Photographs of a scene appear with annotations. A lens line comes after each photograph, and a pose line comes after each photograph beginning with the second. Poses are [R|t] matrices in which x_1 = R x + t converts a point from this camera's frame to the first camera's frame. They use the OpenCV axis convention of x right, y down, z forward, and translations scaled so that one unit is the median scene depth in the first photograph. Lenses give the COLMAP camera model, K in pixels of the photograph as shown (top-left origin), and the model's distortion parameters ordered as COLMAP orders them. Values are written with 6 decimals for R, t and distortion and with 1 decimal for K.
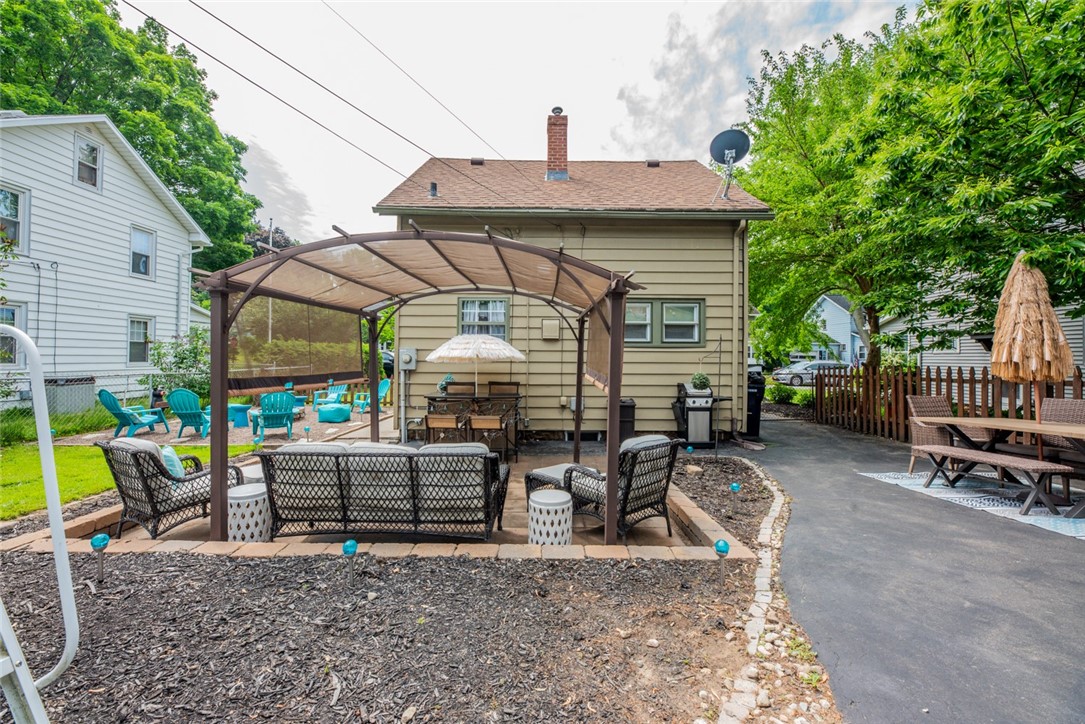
lens RADIAL K [[439.8, 0, 547.5], [0, 439.8, 361.9], [0, 0, 1]] dist [-0.003654, -0.000925]
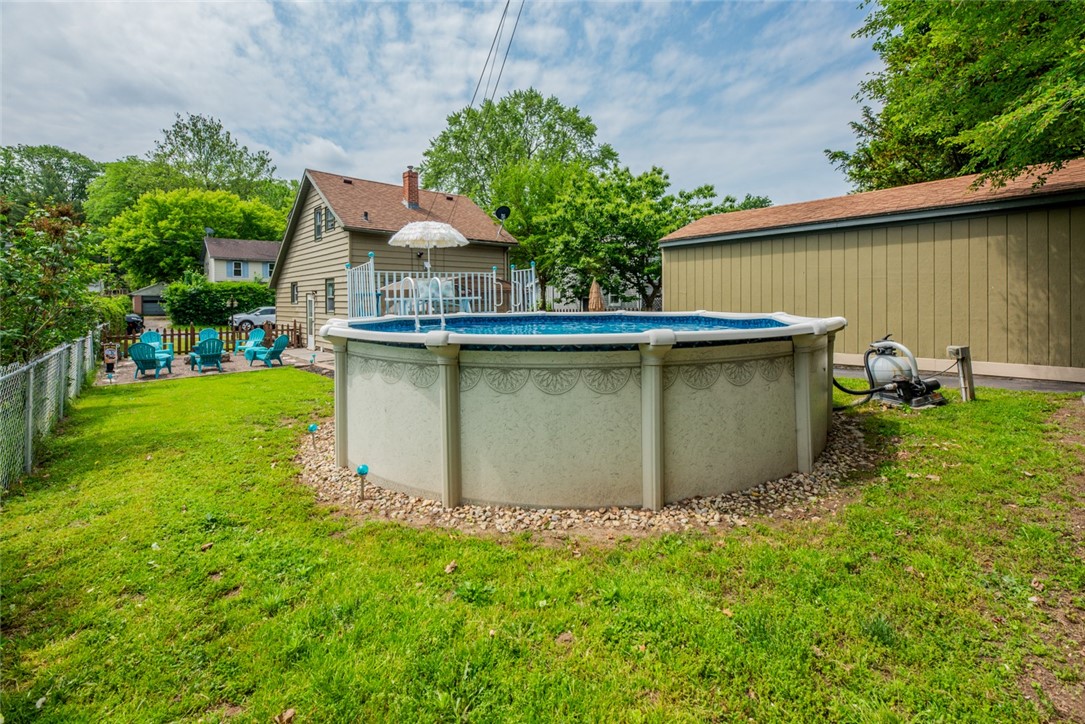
lens RADIAL K [[439.8, 0, 547.5], [0, 439.8, 361.9], [0, 0, 1]] dist [-0.003654, -0.000925]
pose [[0.744529, -0.090295, 0.661456, -0.828270], [0.011414, 0.992388, 0.122623, -0.006795], [-0.667493, -0.083746, 0.739892, -0.735019]]
